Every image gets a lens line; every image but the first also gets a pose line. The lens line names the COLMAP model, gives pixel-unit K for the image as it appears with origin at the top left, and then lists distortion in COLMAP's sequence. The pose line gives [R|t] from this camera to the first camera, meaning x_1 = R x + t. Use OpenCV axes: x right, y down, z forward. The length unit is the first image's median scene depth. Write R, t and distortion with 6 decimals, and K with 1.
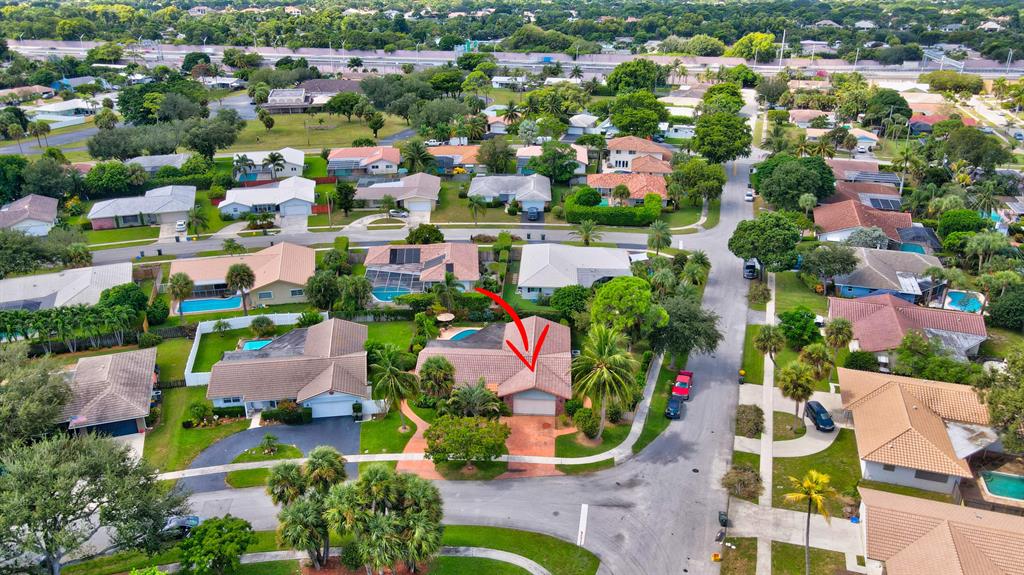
lens RADIAL K [[751.4, 0, 512.0], [0, 751.4, 287.5], [0, 0, 1]] dist [0.000169, 0.032263]
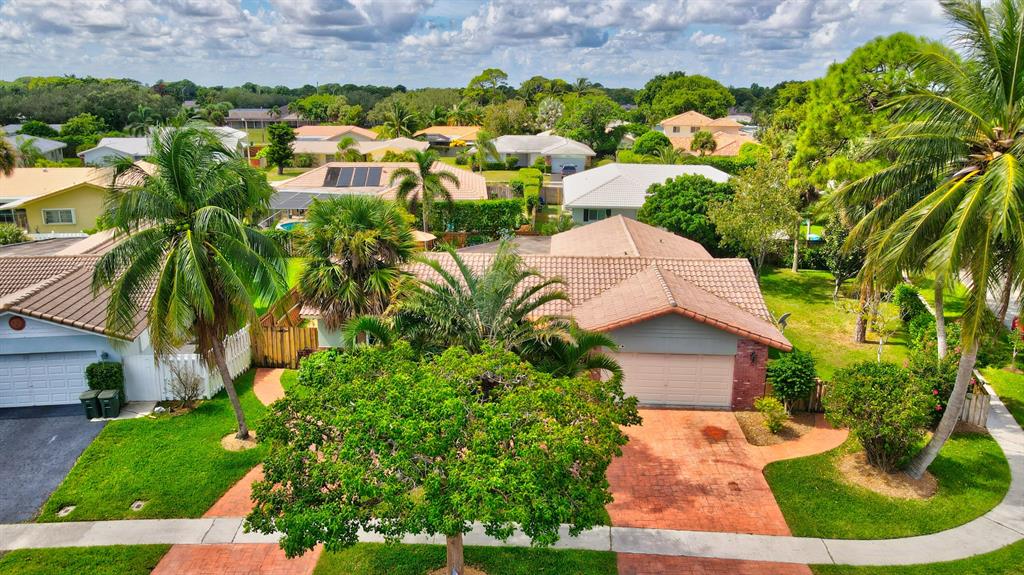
lens RADIAL K [[751.4, 0, 512.0], [0, 751.4, 287.5], [0, 0, 1]] dist [0.000169, 0.032263]
pose [[0.999984, 0.005455, -0.001670, -0.034543], [-0.005630, 0.990805, -0.135183, 0.158867], [0.000918, 0.135190, 0.990819, 0.658647]]
